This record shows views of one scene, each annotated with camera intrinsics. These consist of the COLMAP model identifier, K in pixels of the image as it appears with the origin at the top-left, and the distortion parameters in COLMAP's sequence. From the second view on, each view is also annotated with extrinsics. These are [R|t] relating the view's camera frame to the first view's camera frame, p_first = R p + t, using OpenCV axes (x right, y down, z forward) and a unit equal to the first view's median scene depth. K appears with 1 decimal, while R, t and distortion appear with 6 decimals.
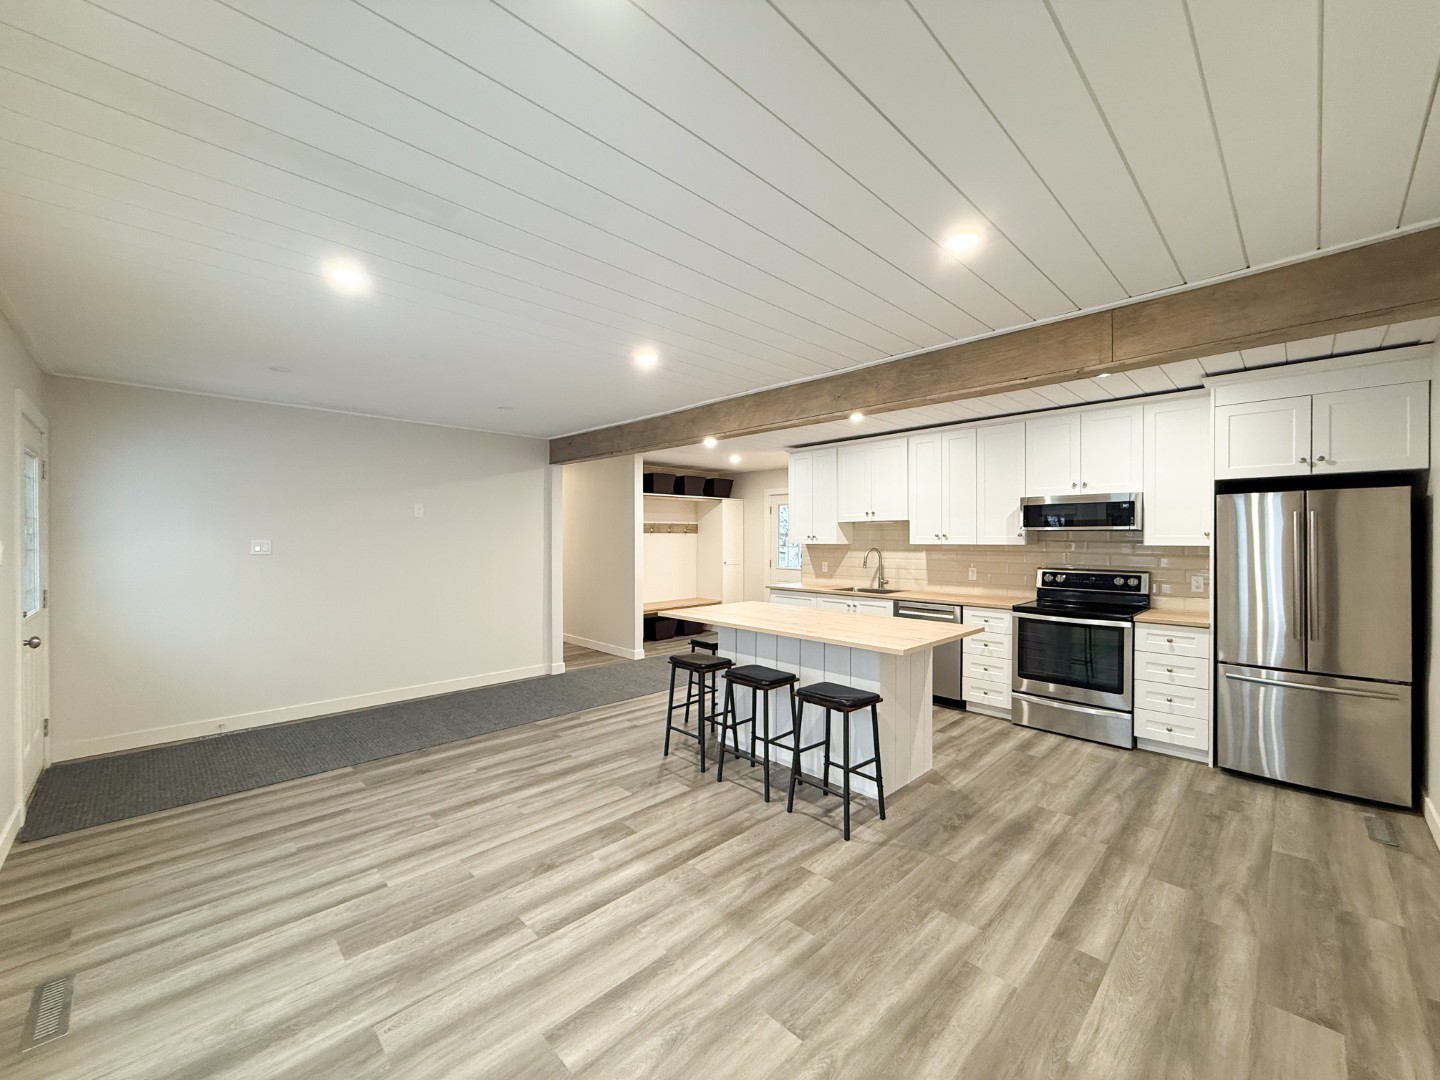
lens RADIAL K [[573.2, 0, 719.2], [0, 573.2, 541.4], [0, 0, 1]] dist [-0.001149, 0.000730]
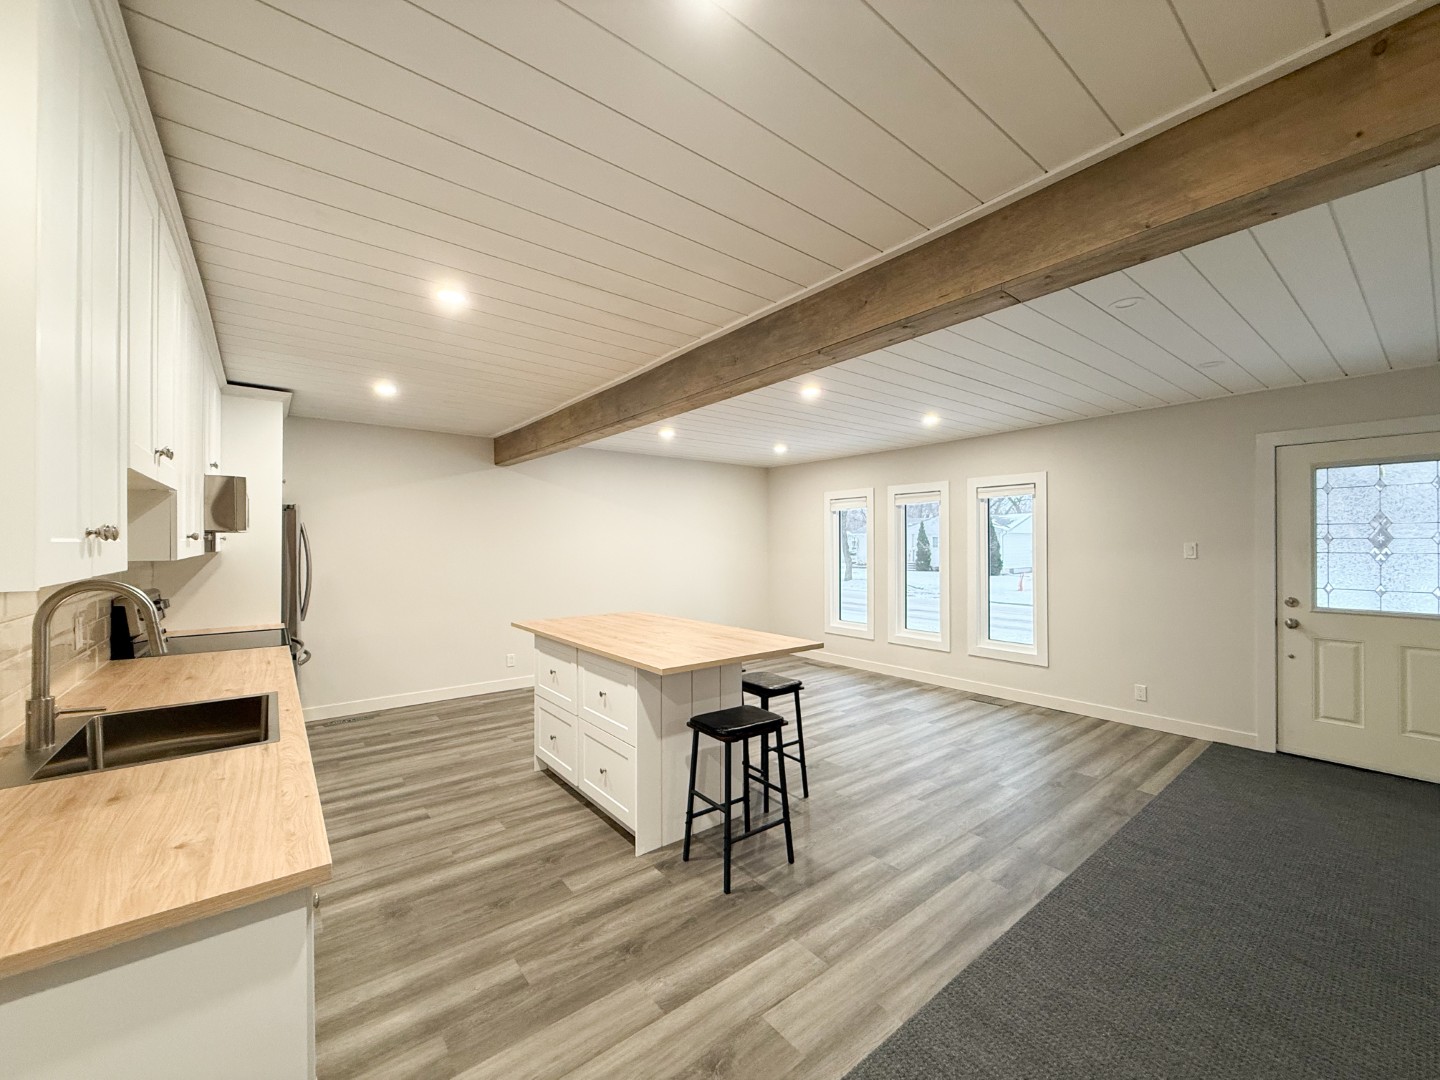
lens RADIAL K [[573.2, 0, 723.1], [0, 573.2, 538.8], [0, 0, 1]] dist [-0.001149, 0.000730]
pose [[-0.994812, 0.001028, 0.101724, -0.058866], [0.000803, 0.999997, -0.002253, -0.009238], [-0.101726, -0.002160, -0.994810, 1.943251]]
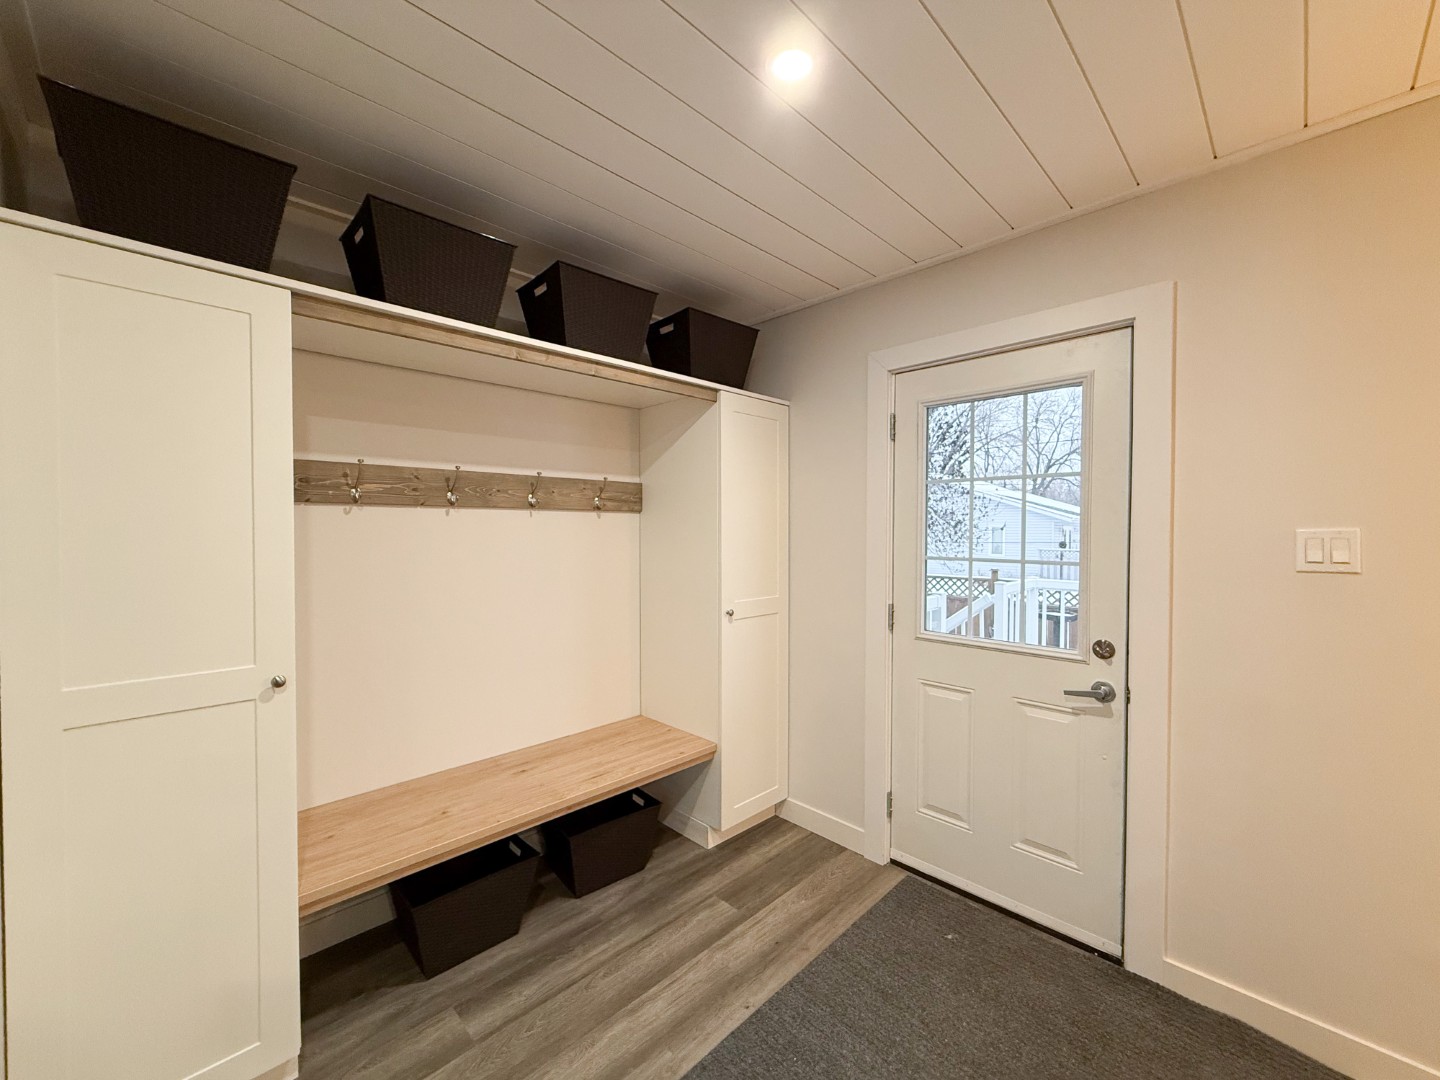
lens RADIAL K [[573.2, 0, 718.3], [0, 573.2, 541.8], [0, 0, 1]] dist [-0.001149, 0.000730]
pose [[0.999995, -0.003073, 0.000403, 0.009970], [0.003067, 0.999895, 0.014188, -0.005988], [-0.000446, -0.014186, 0.999899, 1.679902]]
